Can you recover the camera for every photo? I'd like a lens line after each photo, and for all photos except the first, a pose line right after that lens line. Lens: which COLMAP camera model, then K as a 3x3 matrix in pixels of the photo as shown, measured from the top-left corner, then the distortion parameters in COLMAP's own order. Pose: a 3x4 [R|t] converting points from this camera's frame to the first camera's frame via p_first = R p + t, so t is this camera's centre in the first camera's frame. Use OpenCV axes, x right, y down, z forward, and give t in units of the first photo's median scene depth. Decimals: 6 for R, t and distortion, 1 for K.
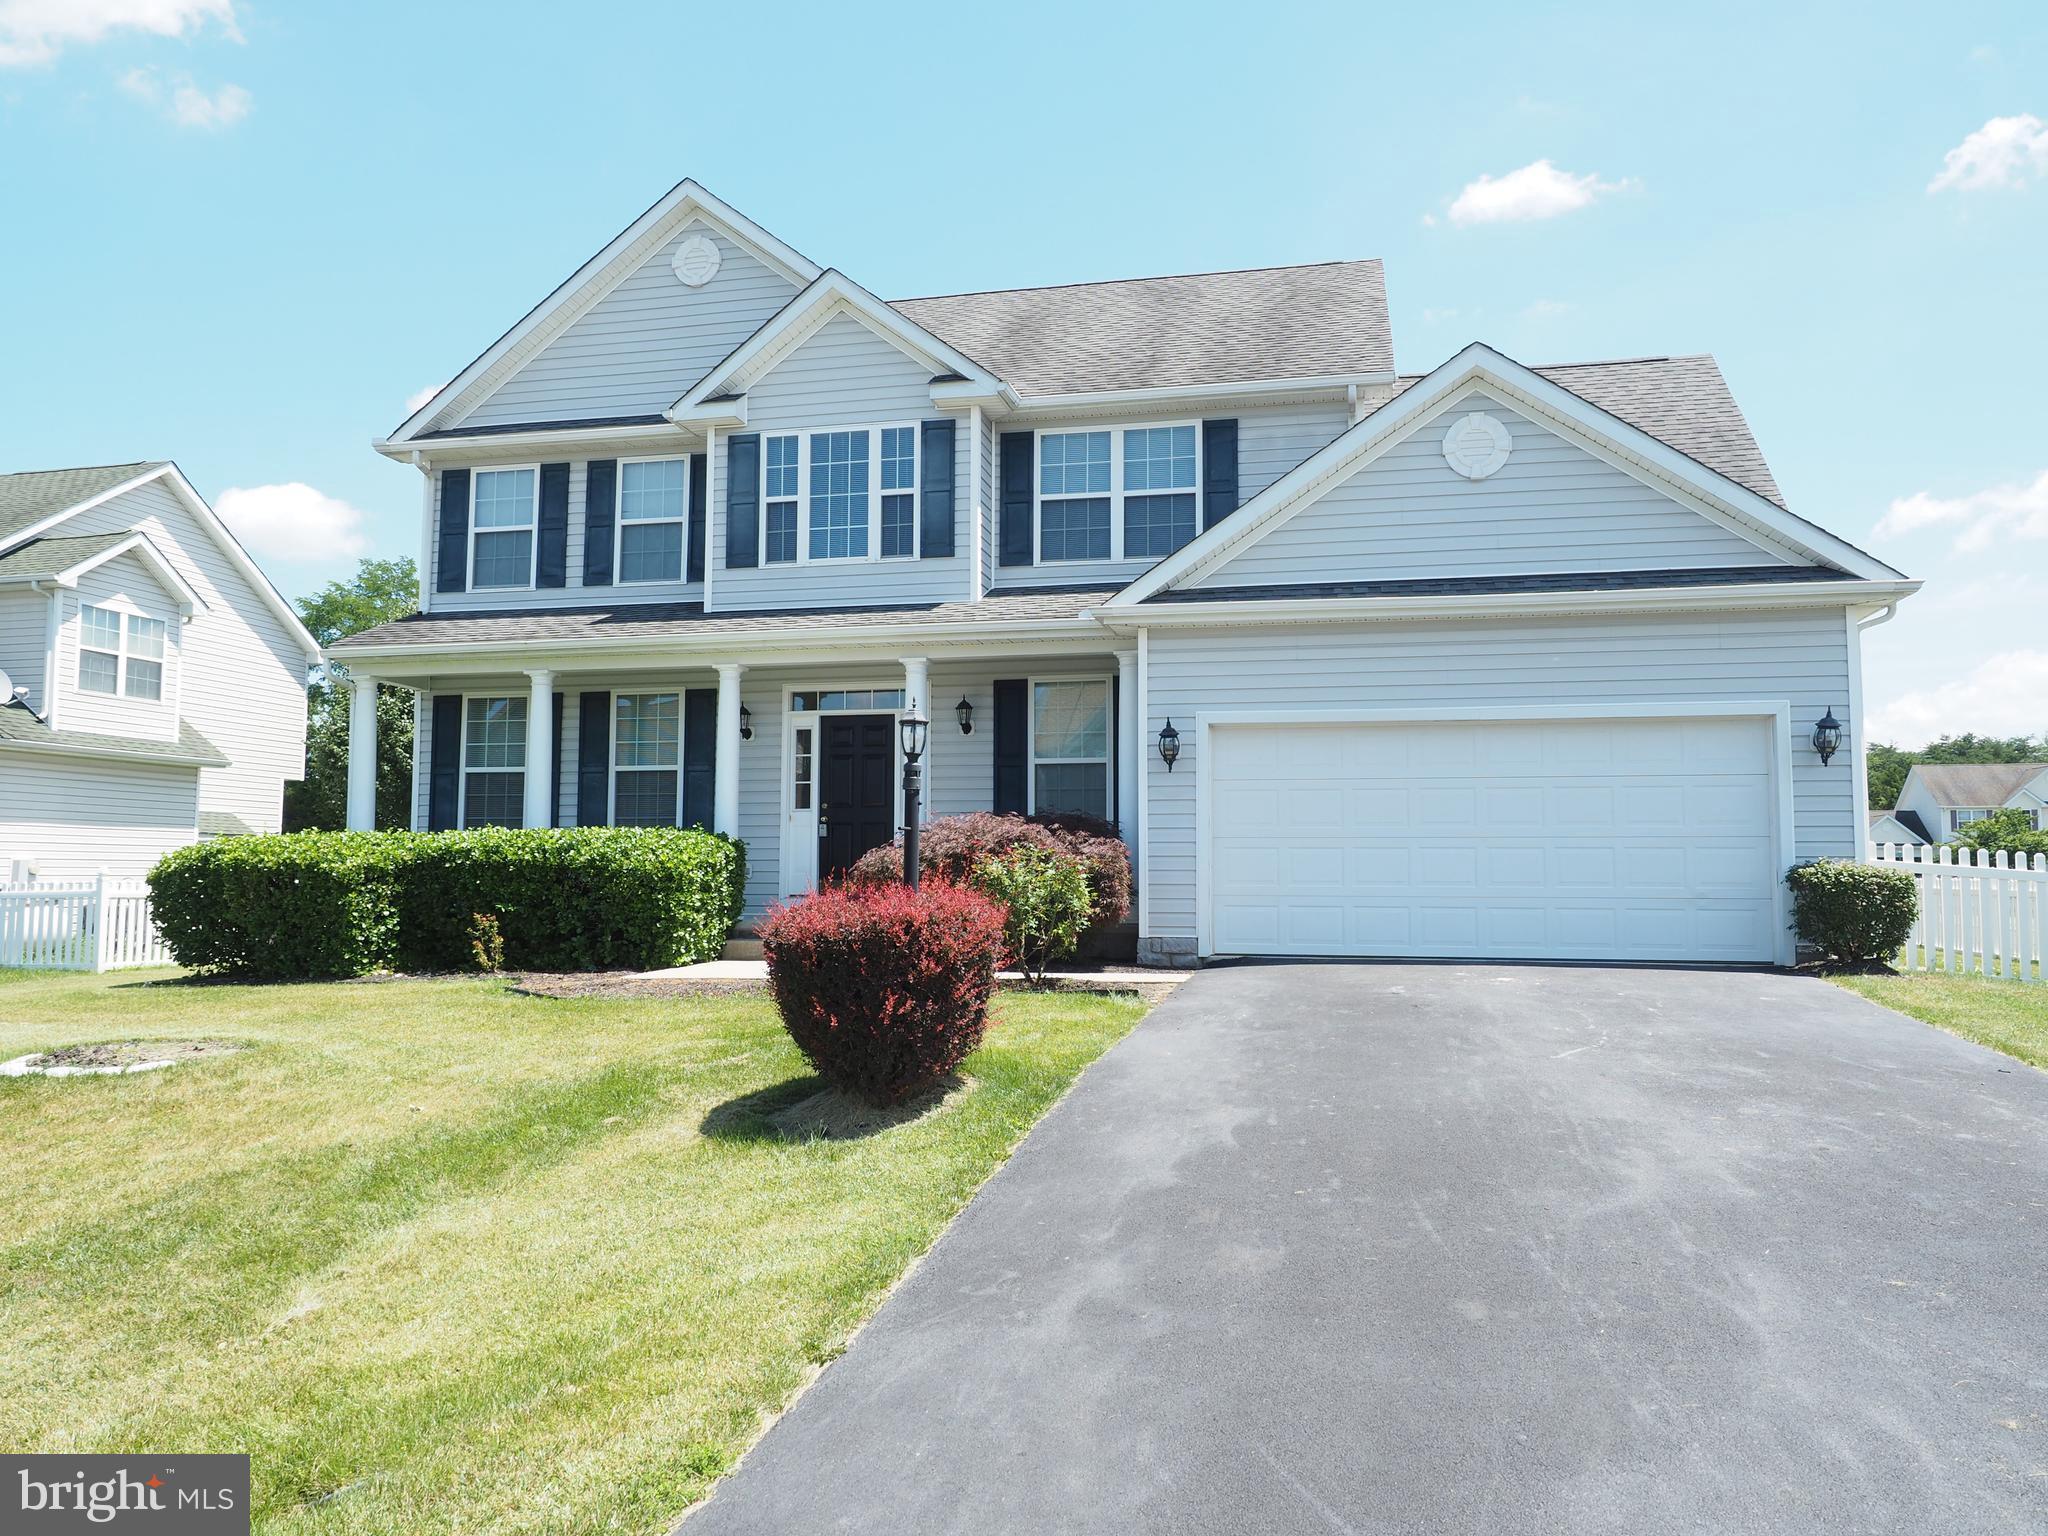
lens RADIAL K [[1485.8, 0, 1027.5], [0, 1485.8, 760.0], [0, 0, 1]] dist [-0.009980, -0.000035]
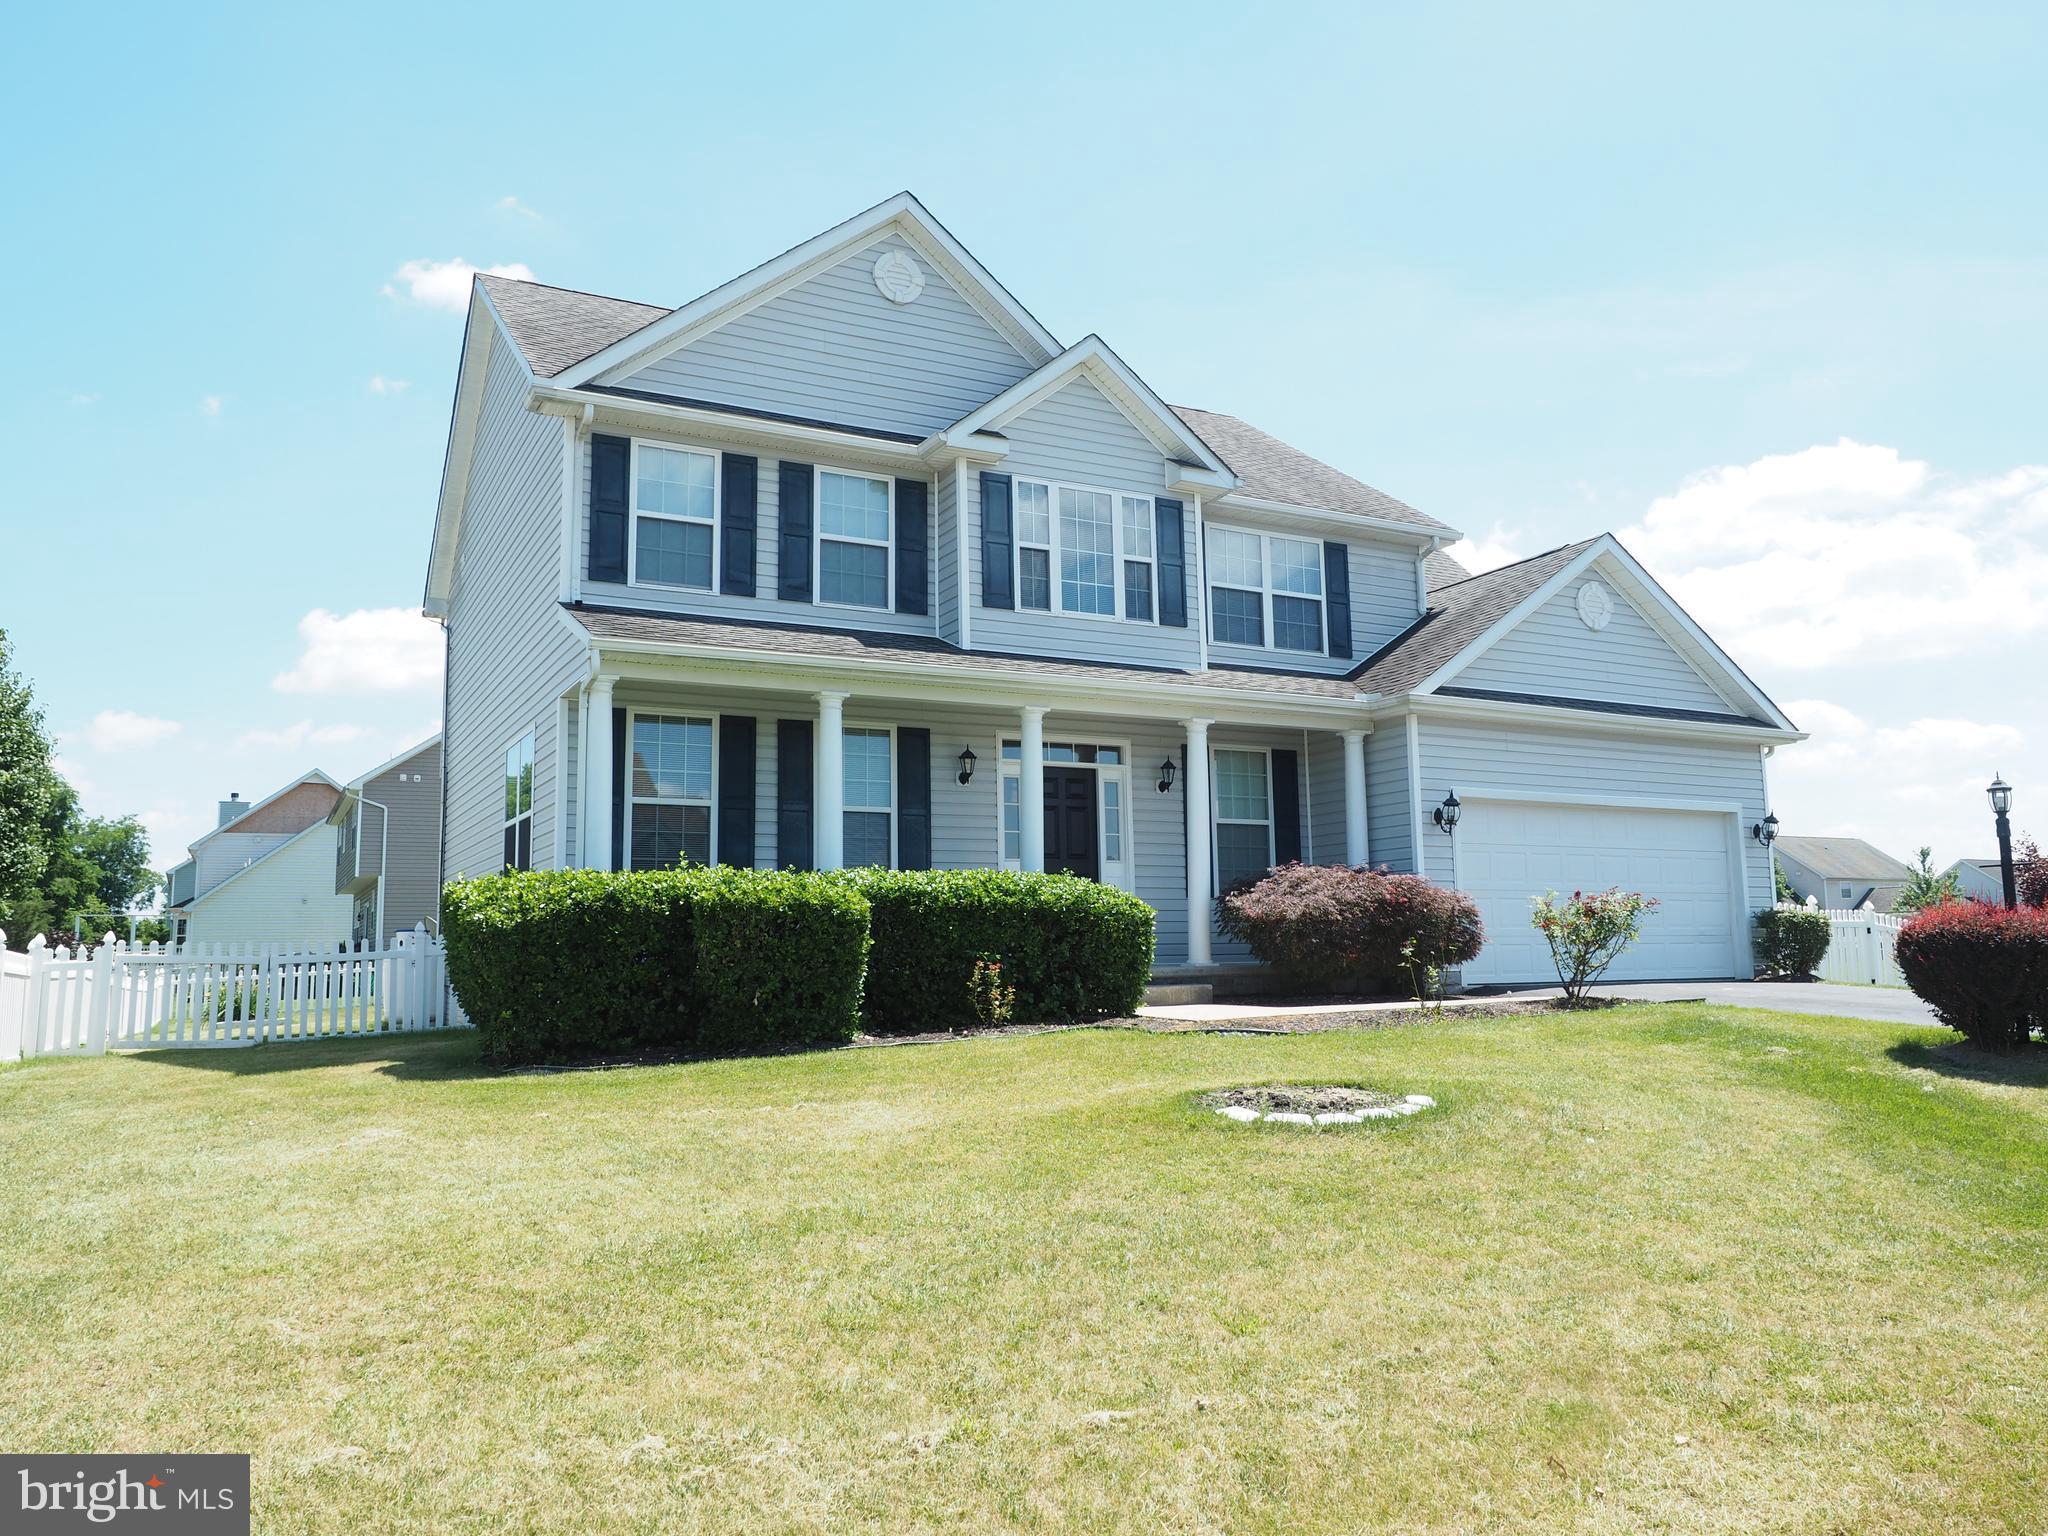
lens RADIAL K [[1477.2, 0, 1024.0], [0, 1477.2, 768.0], [0, 0, 1]] dist [-0.028835, -0.001713]
pose [[0.760565, 0.067422, 0.645751, -0.803293], [-0.036365, 0.997456, -0.061311, 0.033990], [-0.648242, 0.023148, 0.761082, 0.255735]]
